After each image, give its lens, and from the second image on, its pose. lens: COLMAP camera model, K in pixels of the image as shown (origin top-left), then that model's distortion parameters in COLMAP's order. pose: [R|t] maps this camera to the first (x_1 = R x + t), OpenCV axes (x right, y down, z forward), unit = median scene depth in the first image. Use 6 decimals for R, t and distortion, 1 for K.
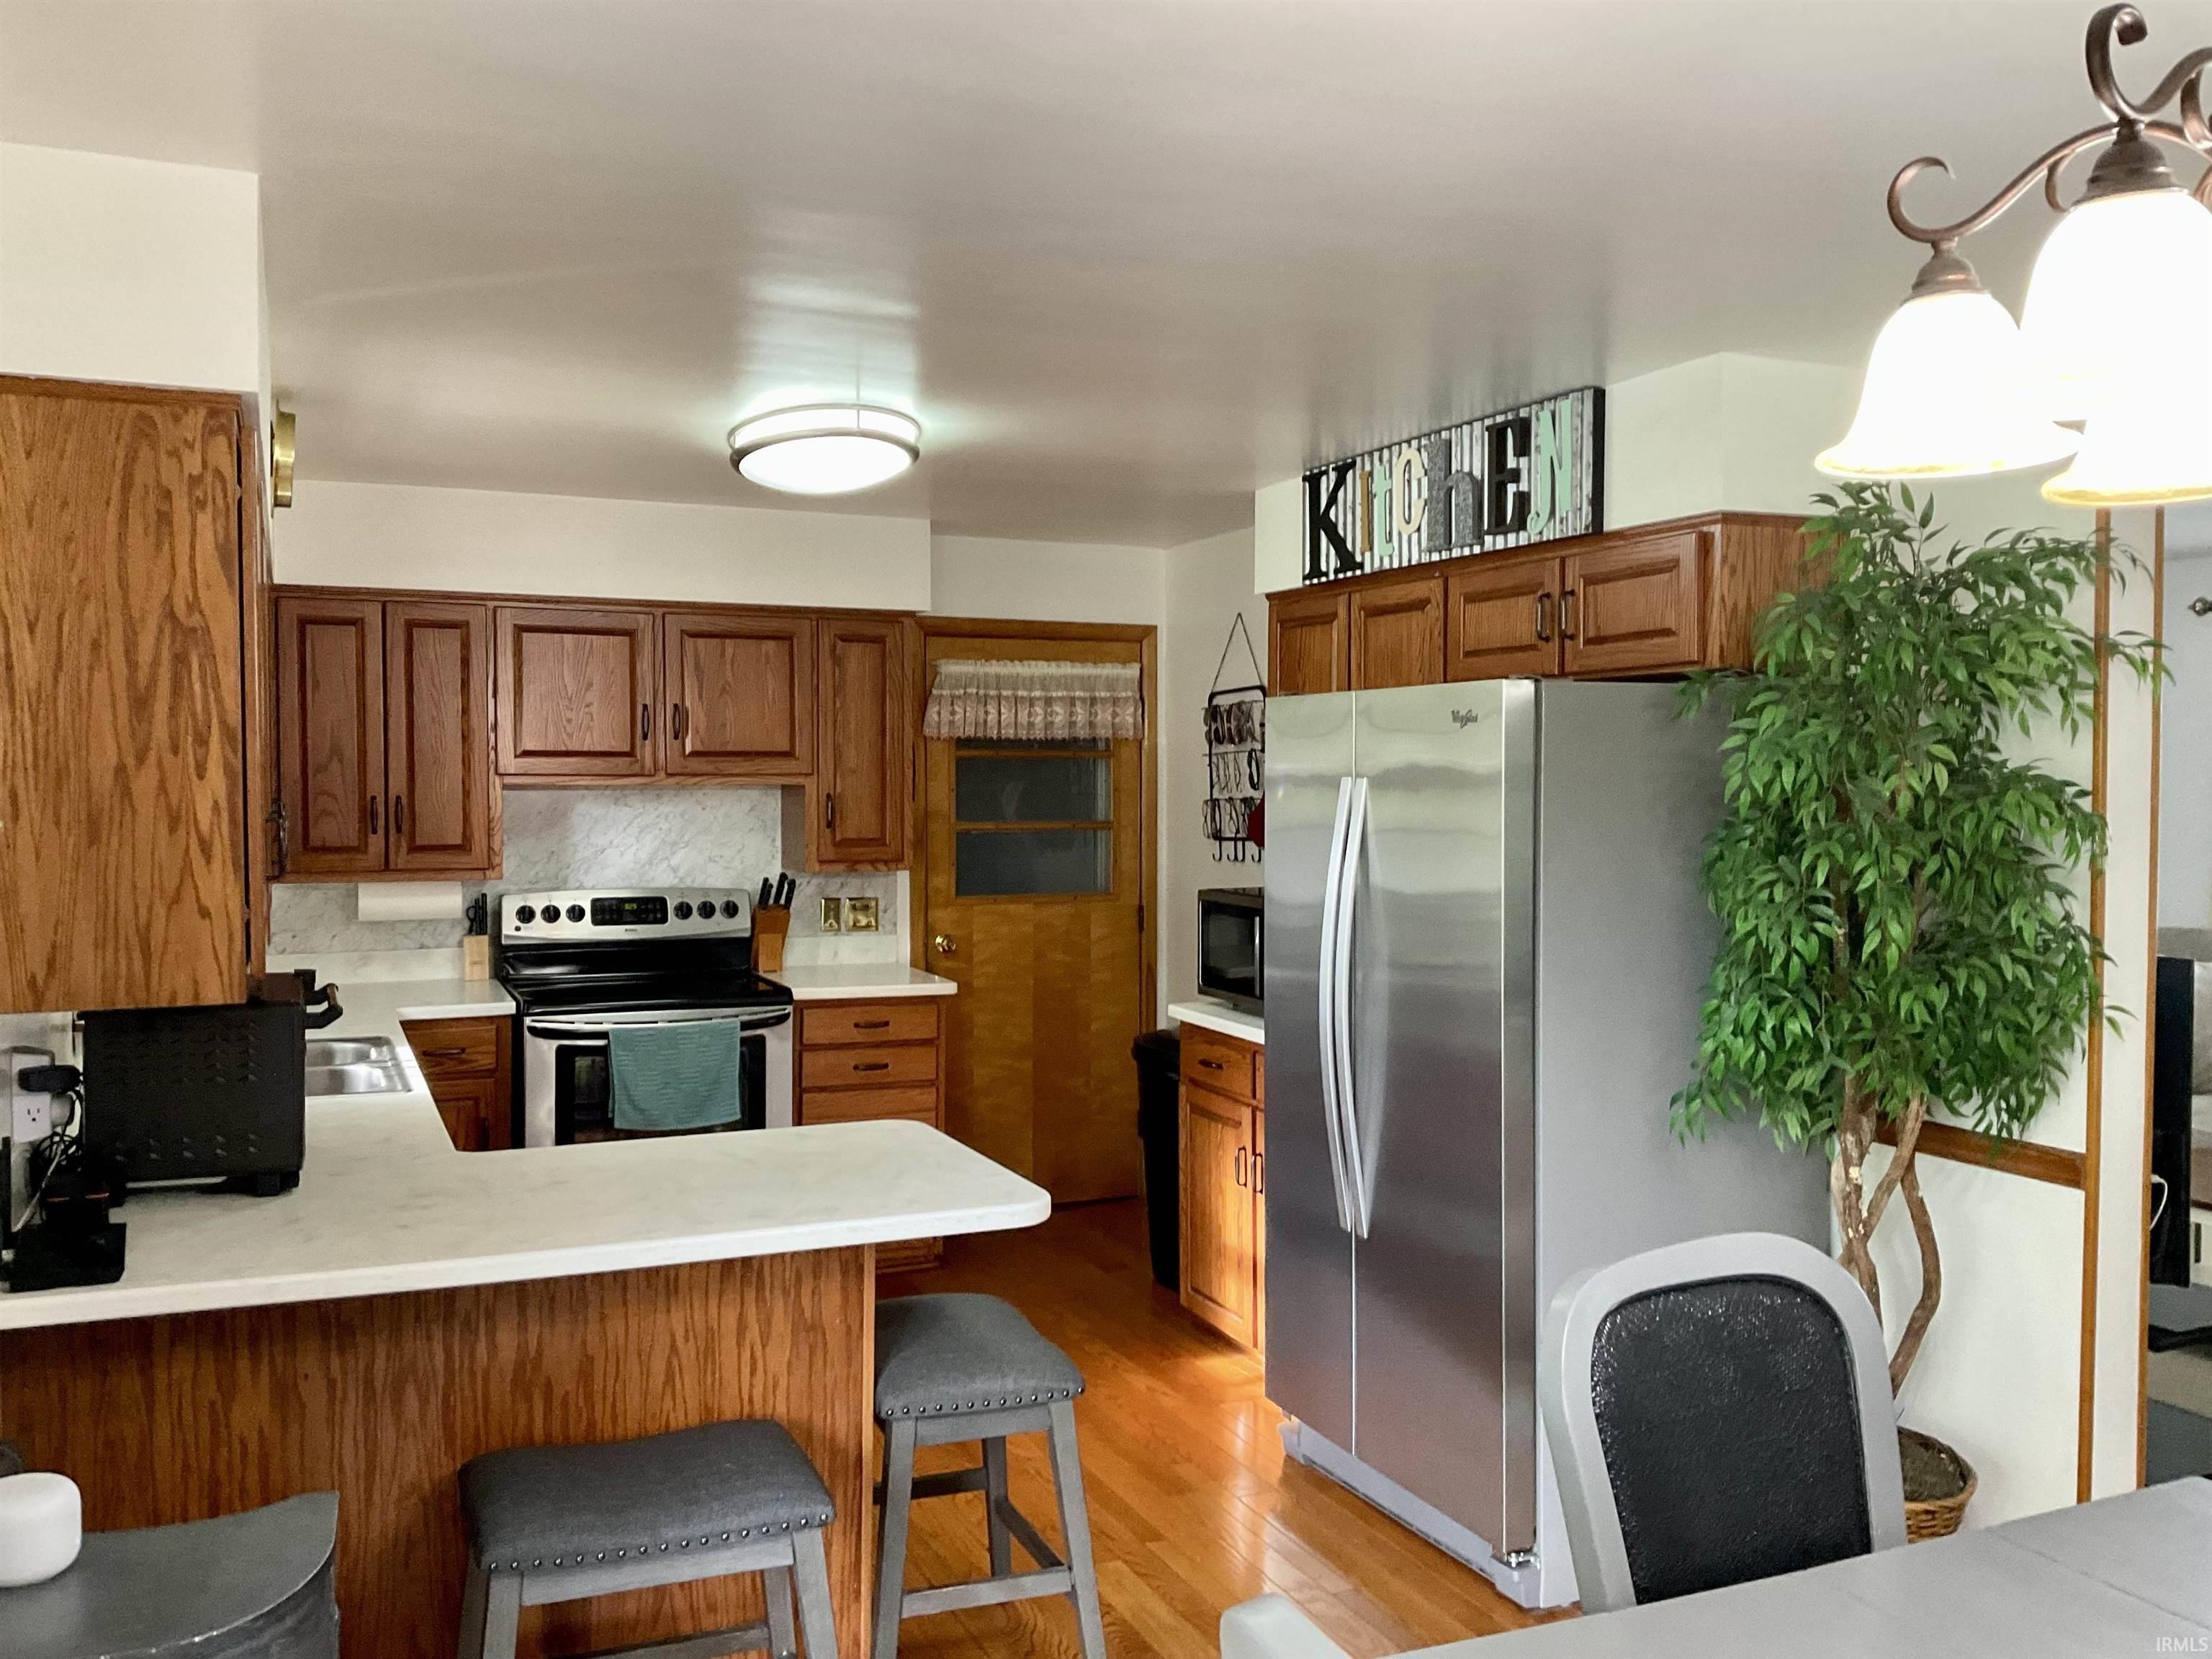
lens RADIAL K [[1817.5, 0, 1102.4], [0, 1817.5, 829.5], [0, 0, 1]] dist [0.103501, -0.224346]
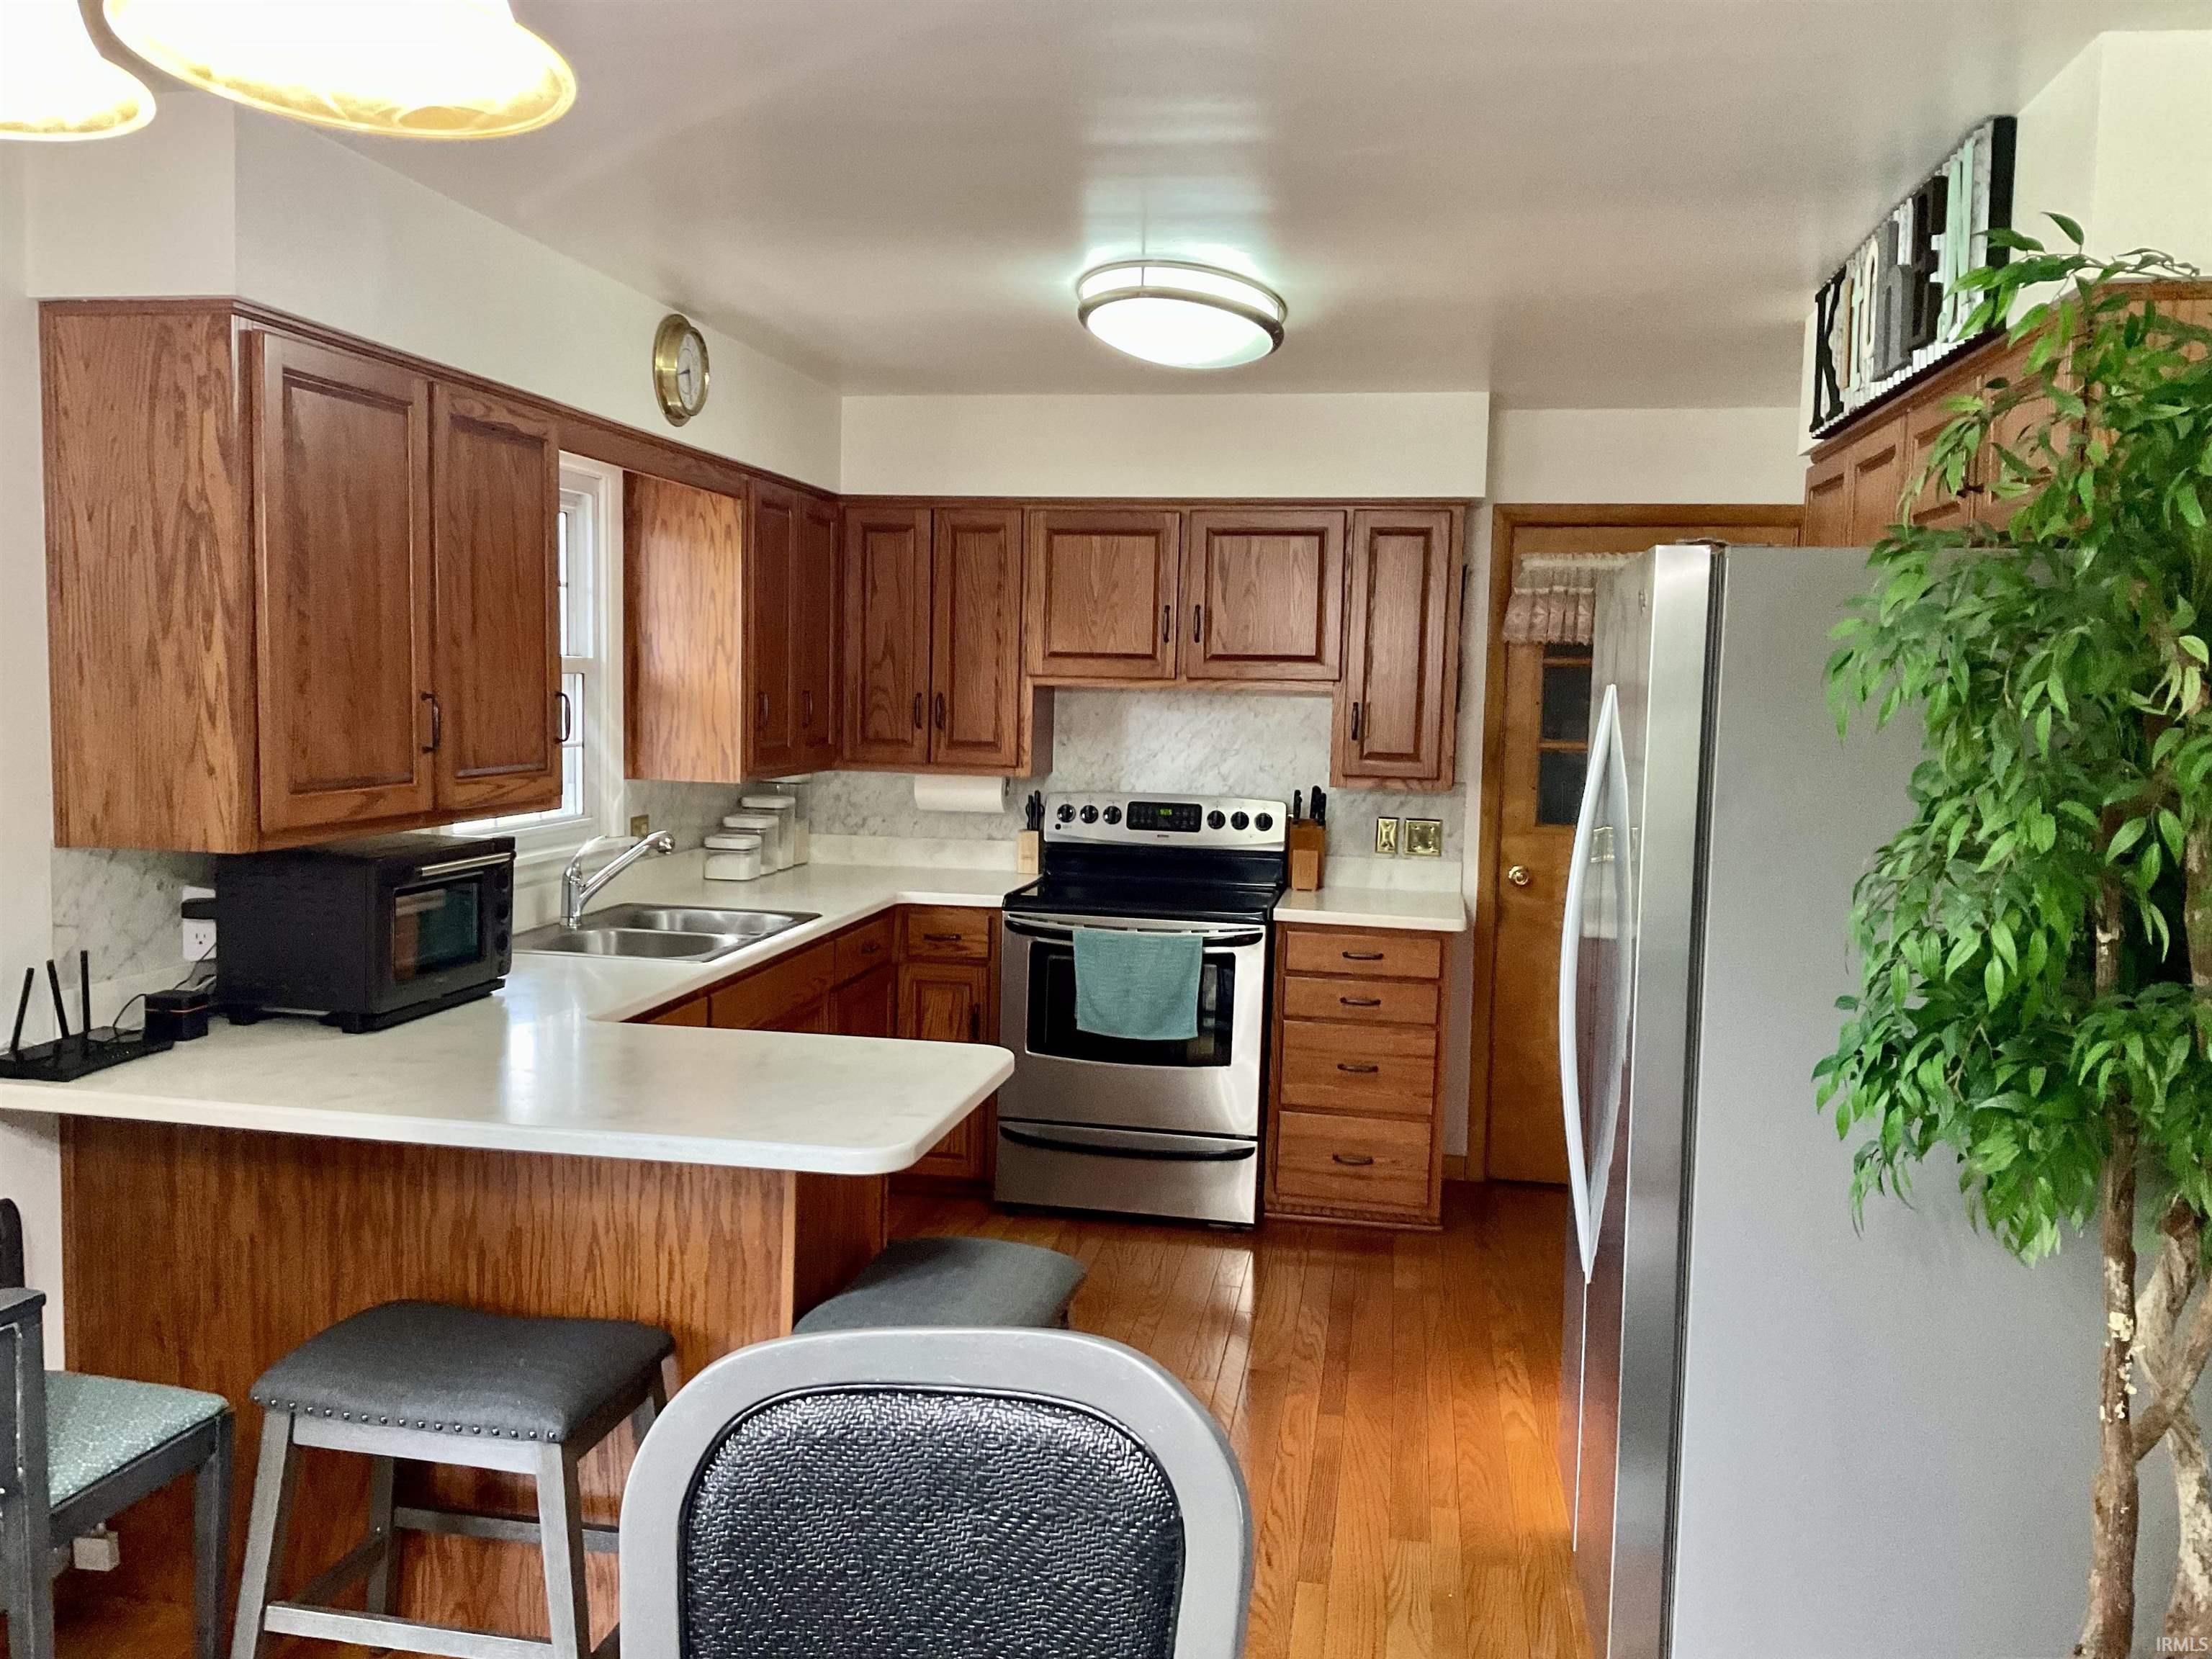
lens RADIAL K [[1817.5, 0, 1102.4], [0, 1817.5, 829.5], [0, 0, 1]] dist [0.103501, -0.224346]
pose [[0.831763, 0.063107, -0.551532, 0.274945], [-0.039591, 0.997731, 0.054455, -0.000775], [0.553717, -0.023459, 0.832374, 0.173773]]
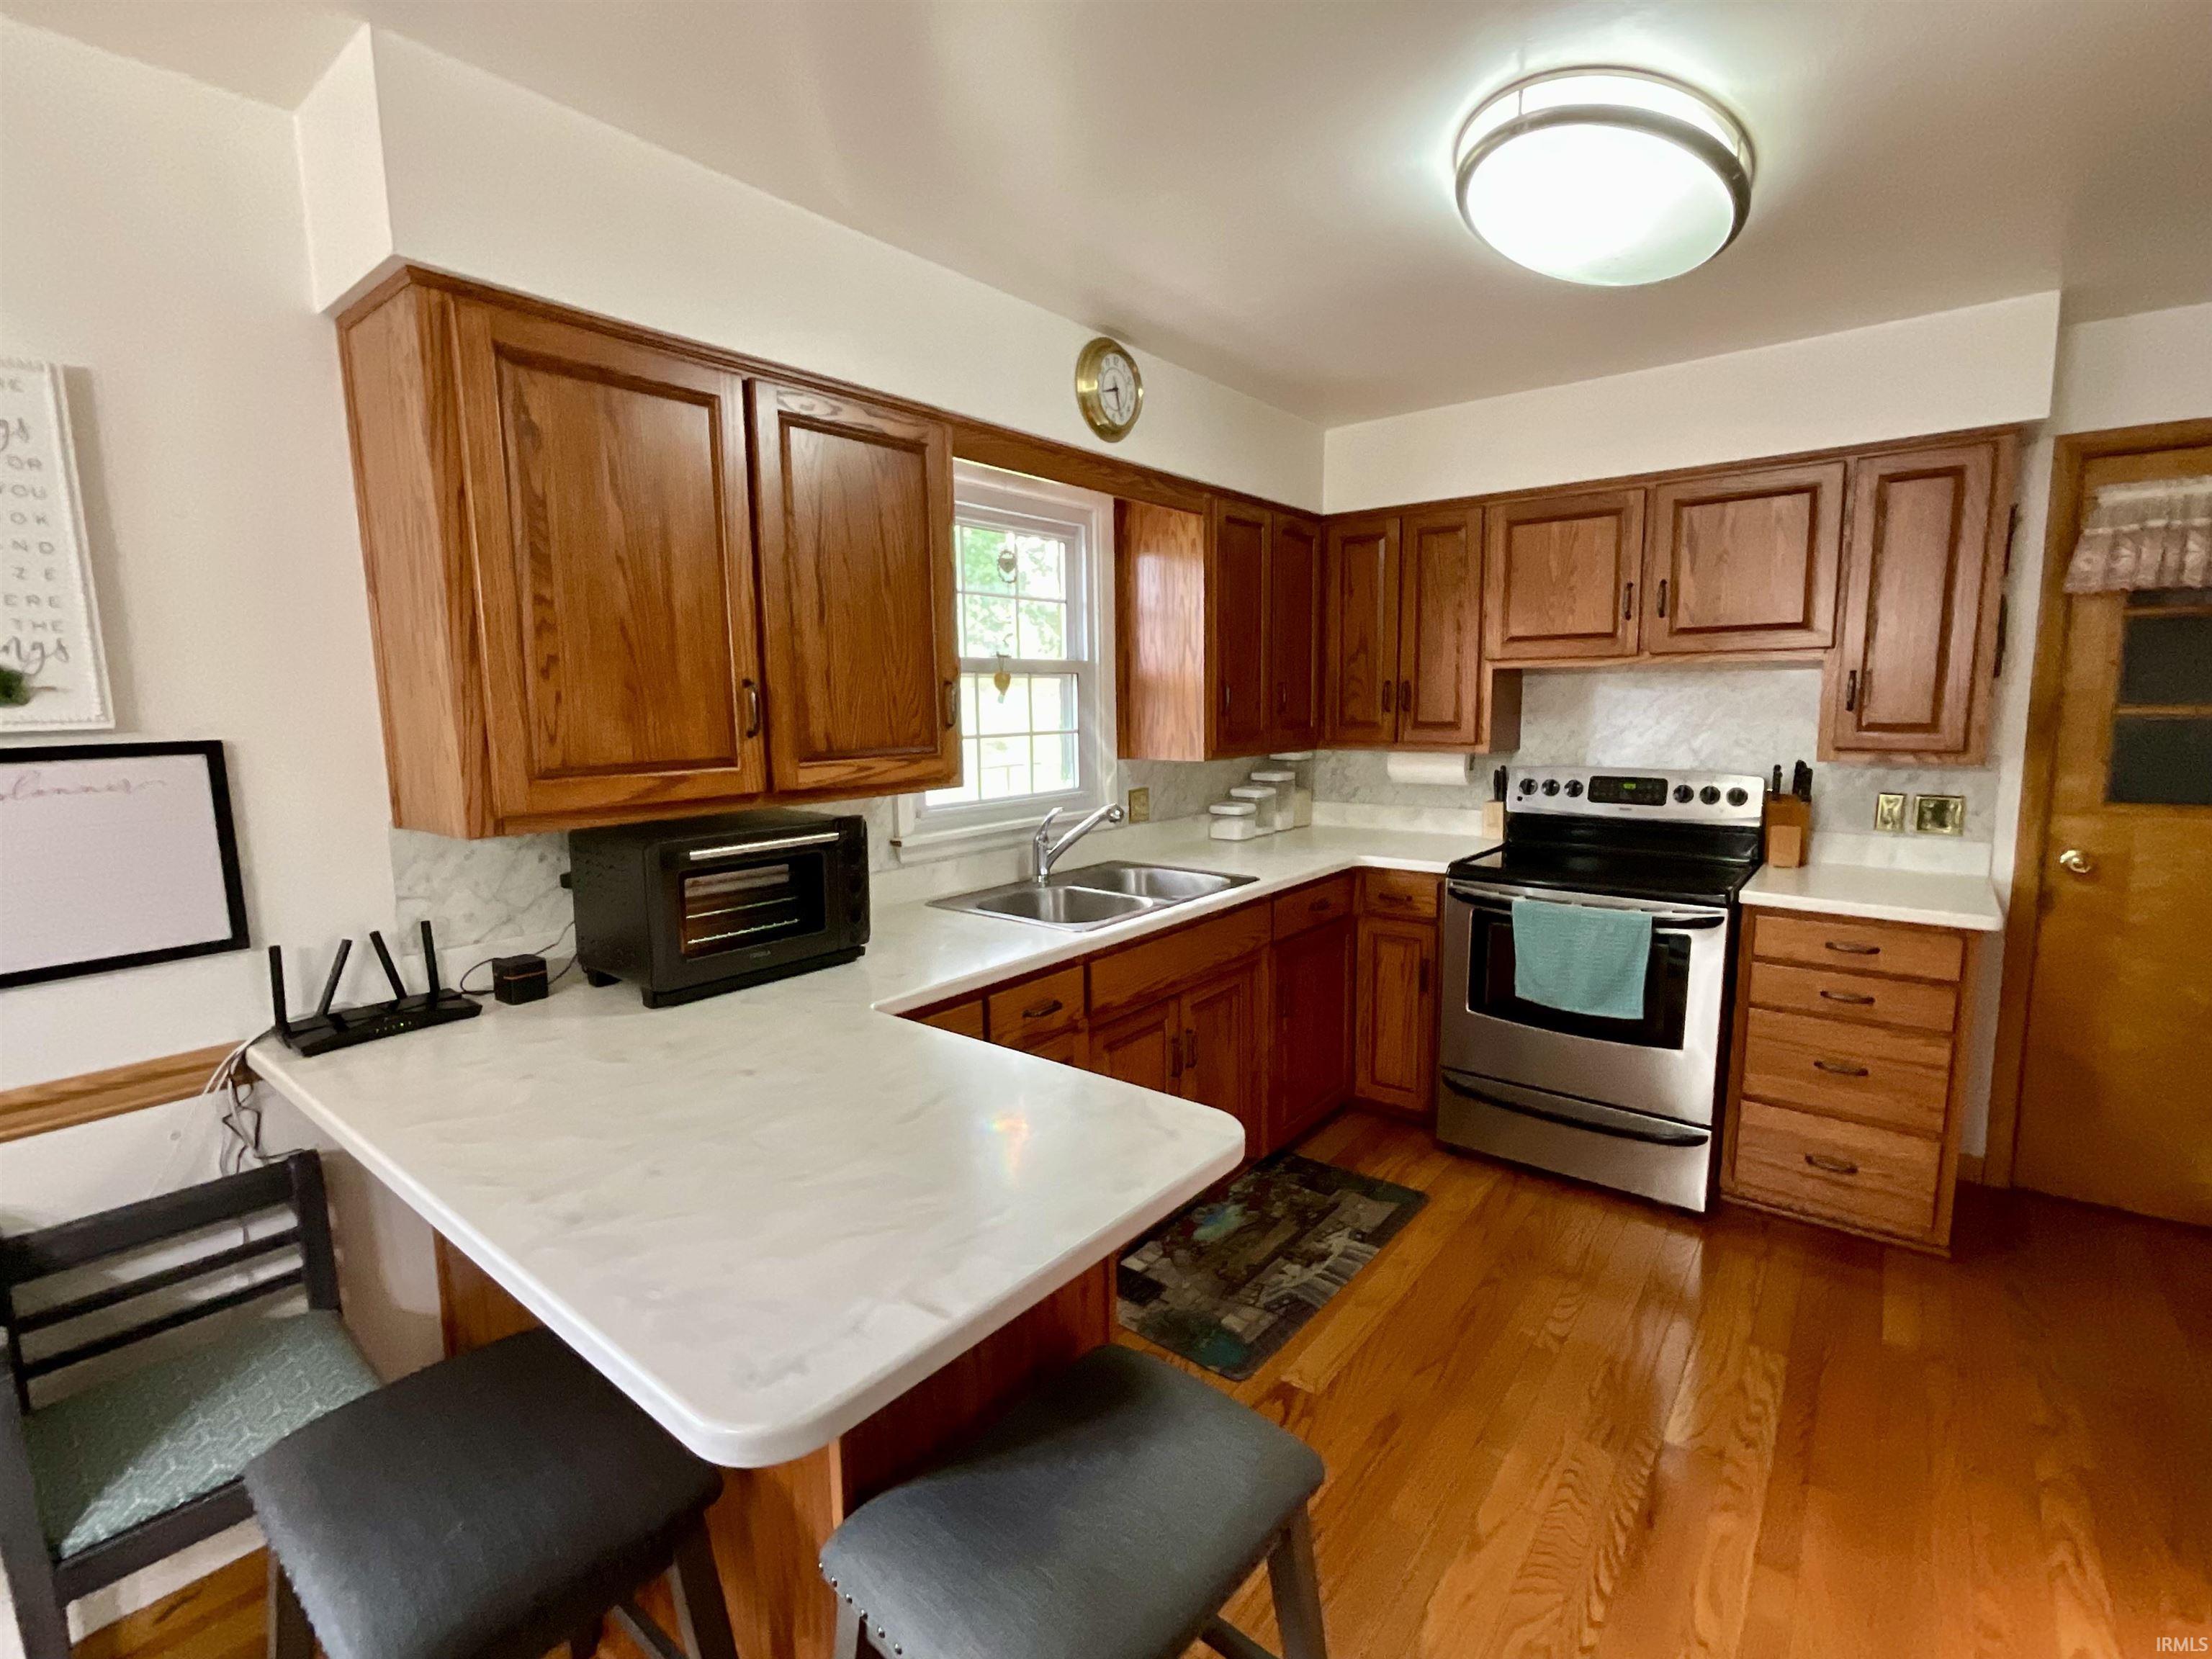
lens RADIAL K [[1025.2, 0, 1104.6], [0, 1025.2, 822.6], [0, 0, 1]] dist [-0.012722, 0.010527]
pose [[0.464978, 0.099220, -0.879745, 0.122673], [-0.013256, 0.994369, 0.105142, 0.006269], [0.885223, -0.037226, 0.463675, 0.503248]]
